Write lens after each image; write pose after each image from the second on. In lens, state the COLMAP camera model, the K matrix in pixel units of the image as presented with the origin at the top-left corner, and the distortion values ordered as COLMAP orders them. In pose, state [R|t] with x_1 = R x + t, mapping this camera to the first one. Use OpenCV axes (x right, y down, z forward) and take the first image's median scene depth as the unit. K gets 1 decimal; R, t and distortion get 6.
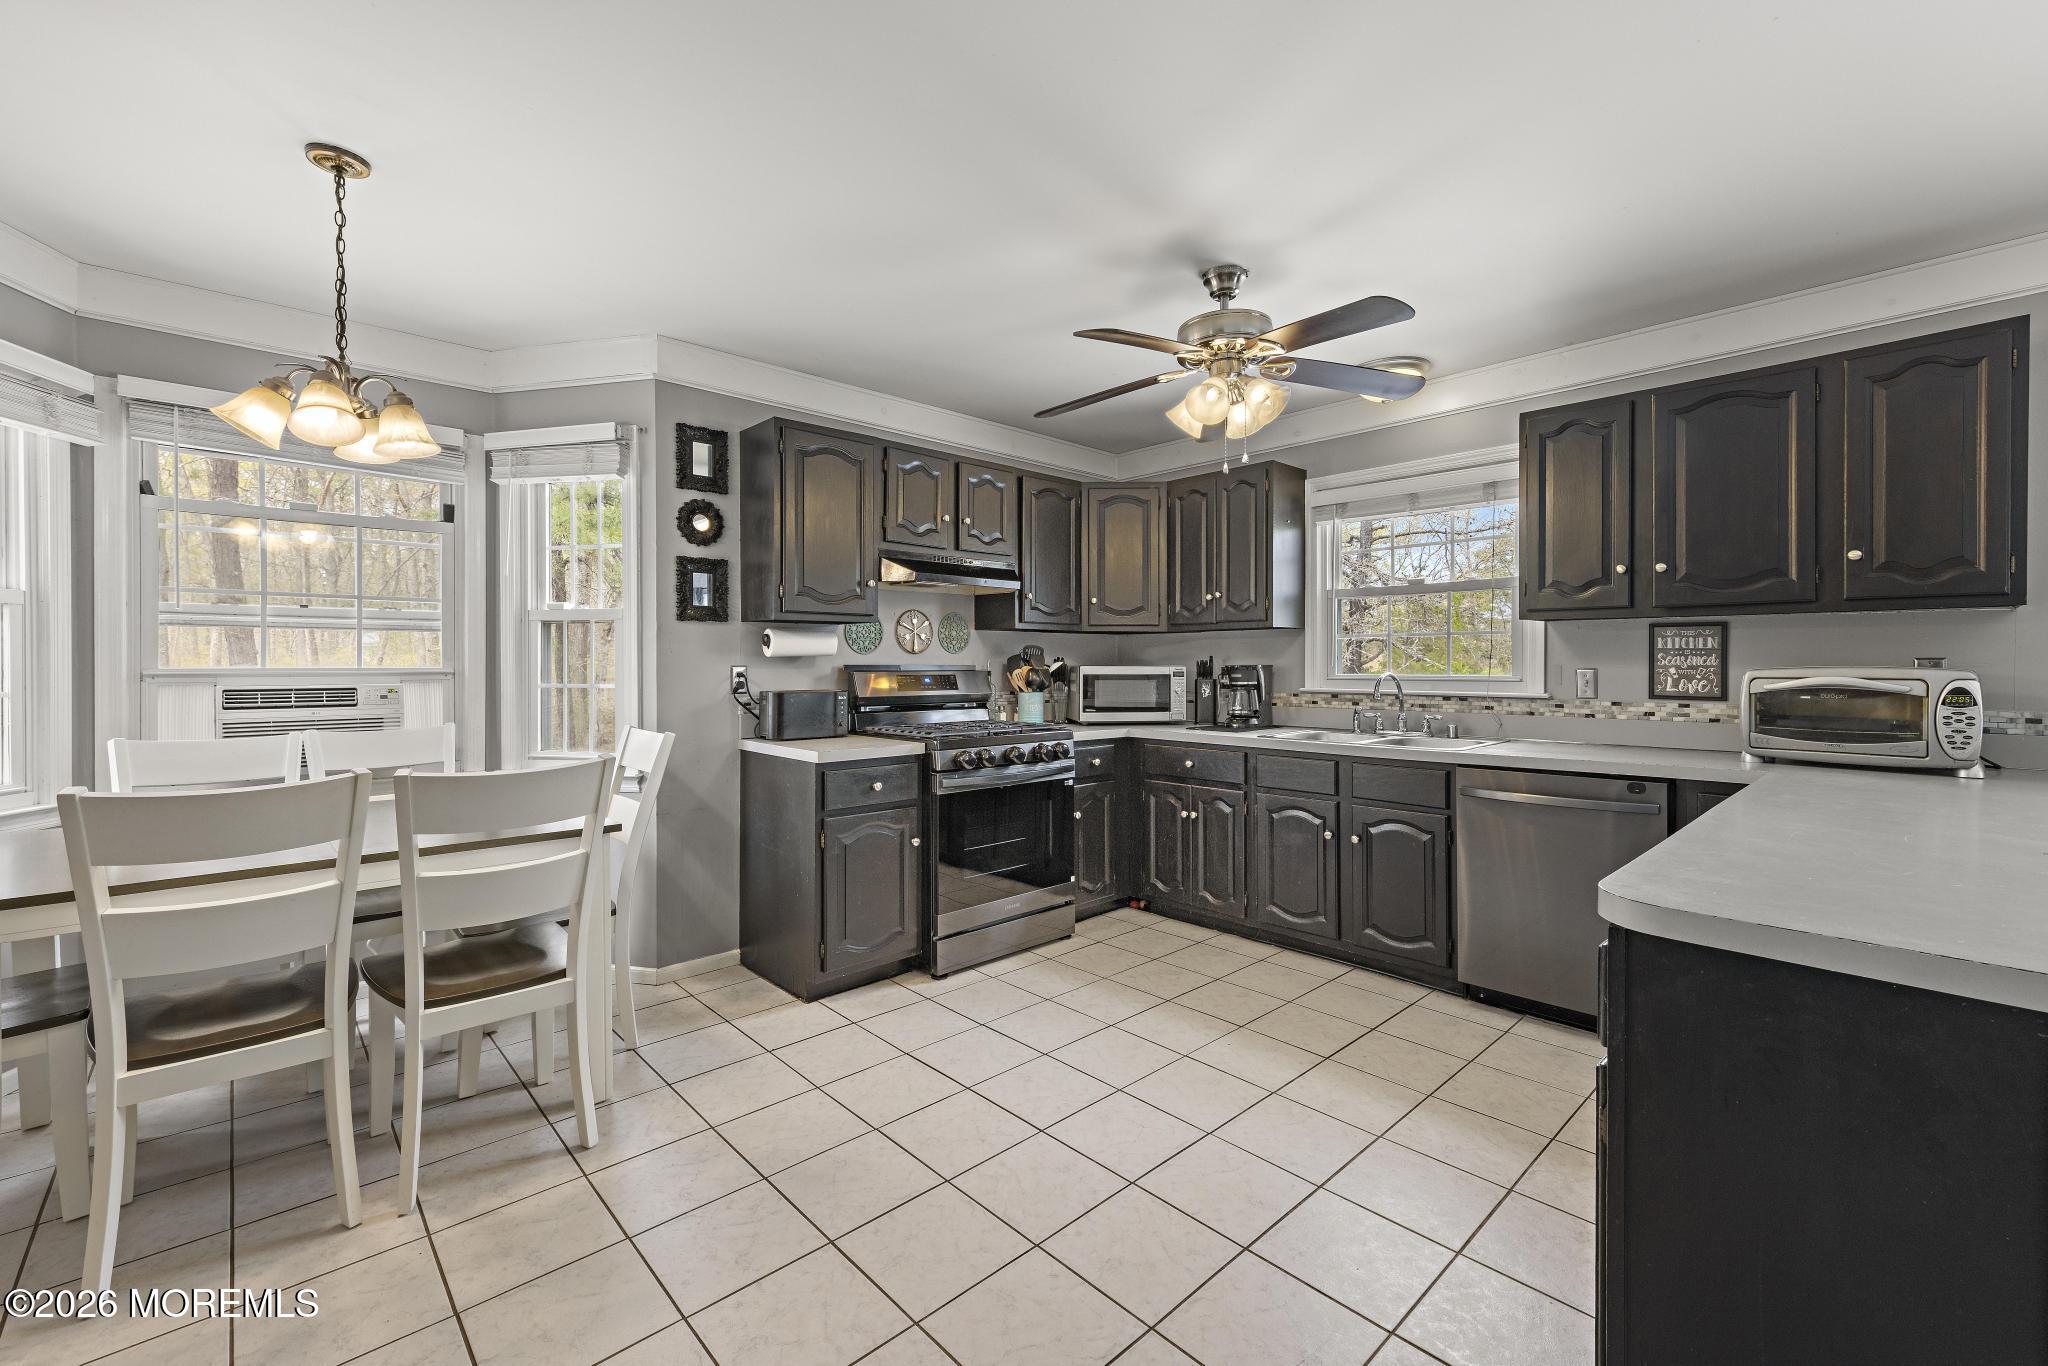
lens RADIAL K [[851.2, 0, 1032.3], [0, 851.2, 664.5], [0, 0, 1]] dist [0.001944, 0.000130]
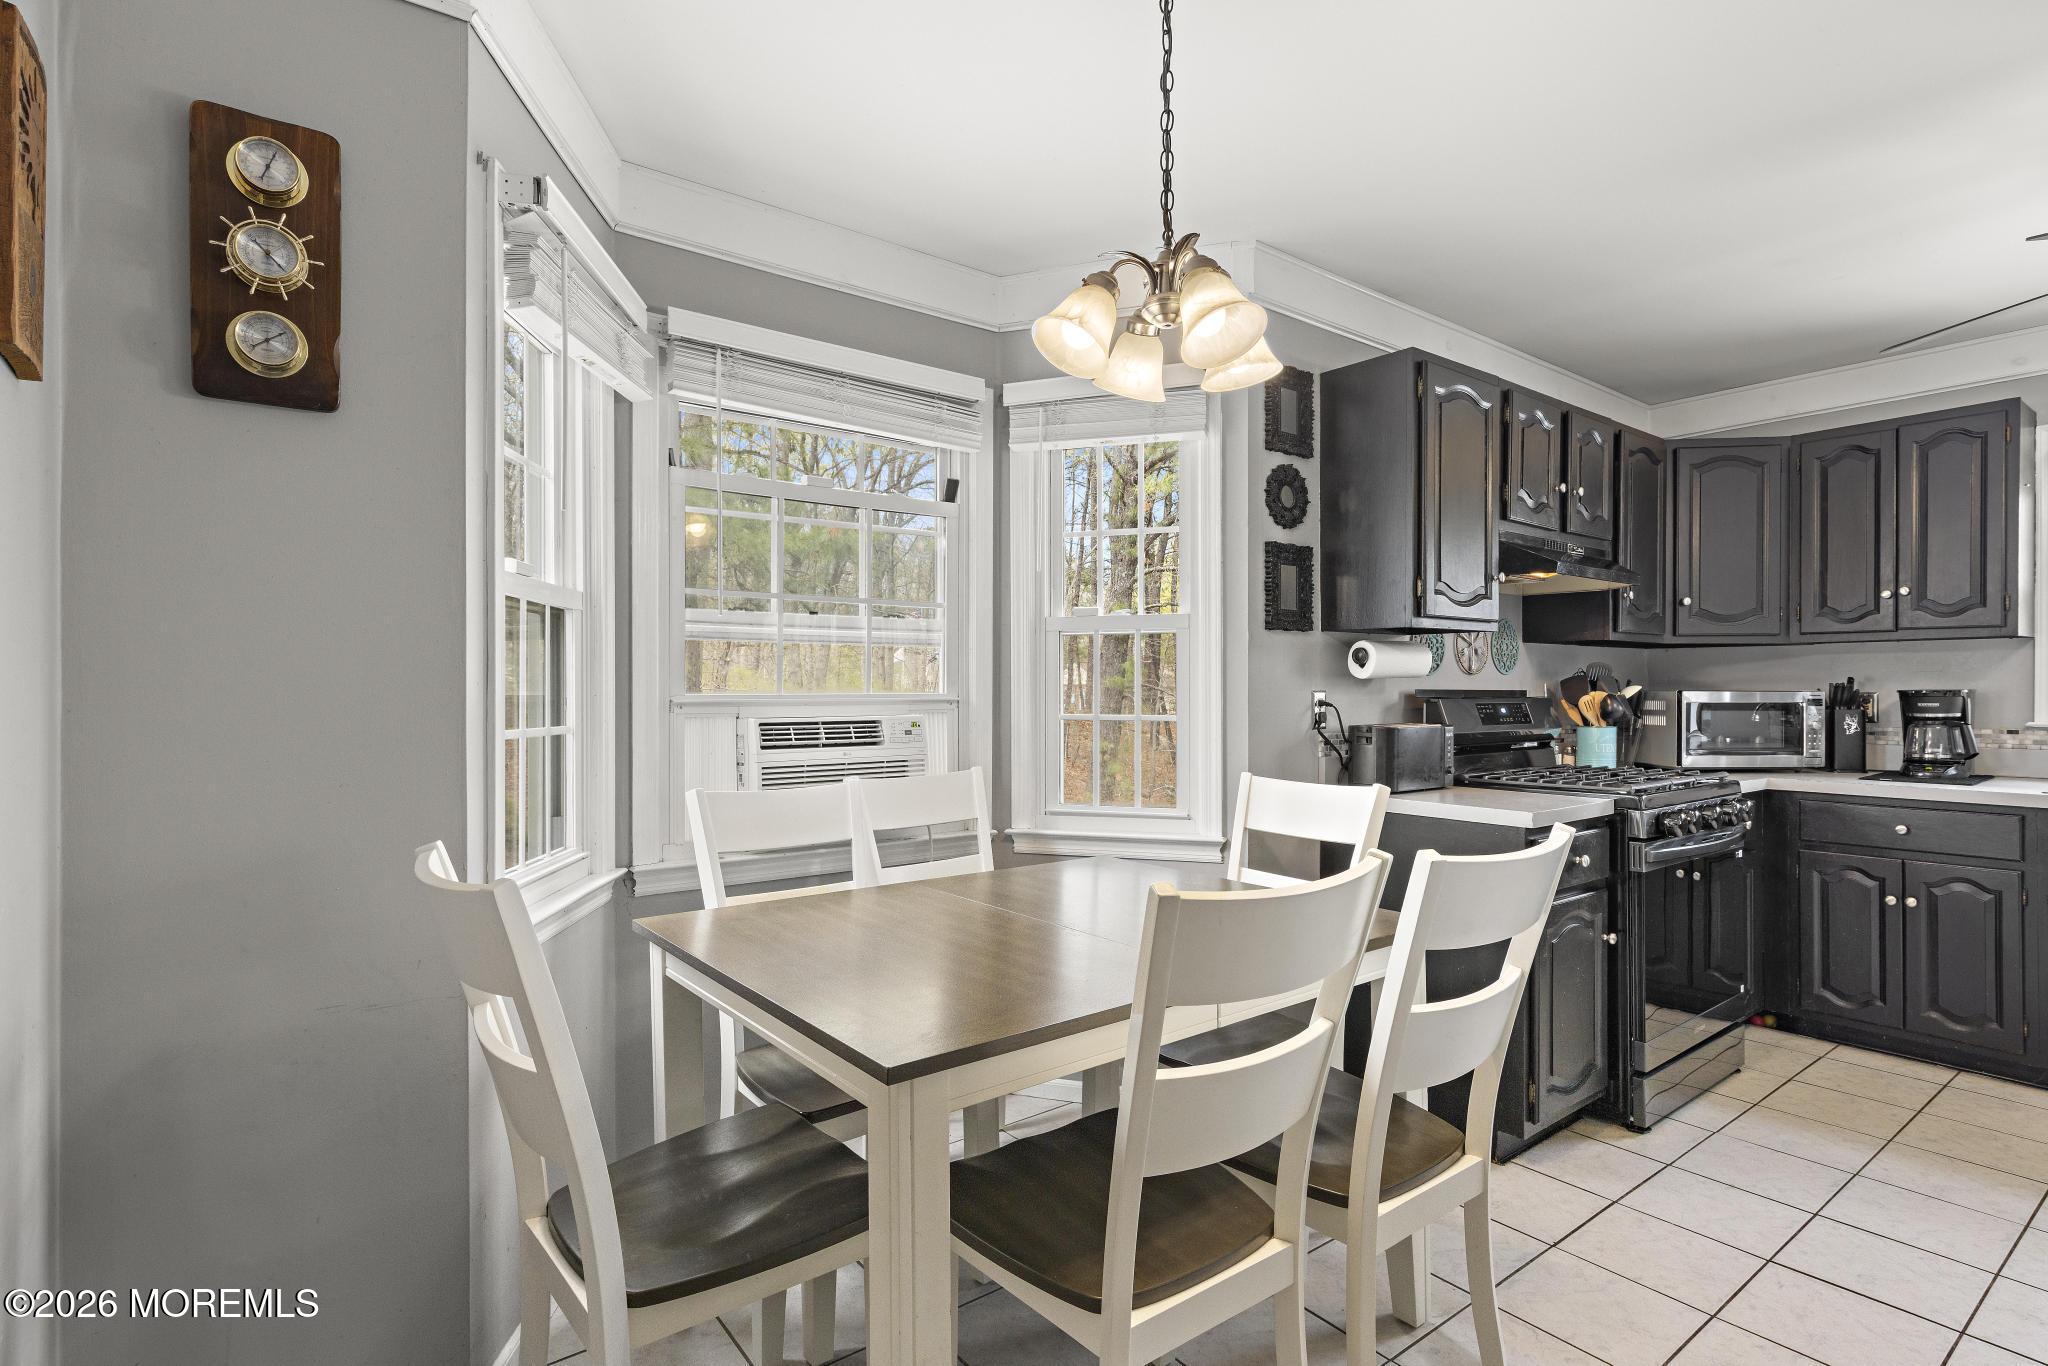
lens RADIAL K [[1008.6, 0, 1032.6], [0, 1008.6, 689.2], [0, 0, 1]] dist [0.004268, 0.000280]
pose [[0.995517, -0.000391, -0.094584, -0.525989], [0.000448, 1.000000, 0.000583, -0.000660], [0.094584, -0.000623, 0.995517, 0.110959]]
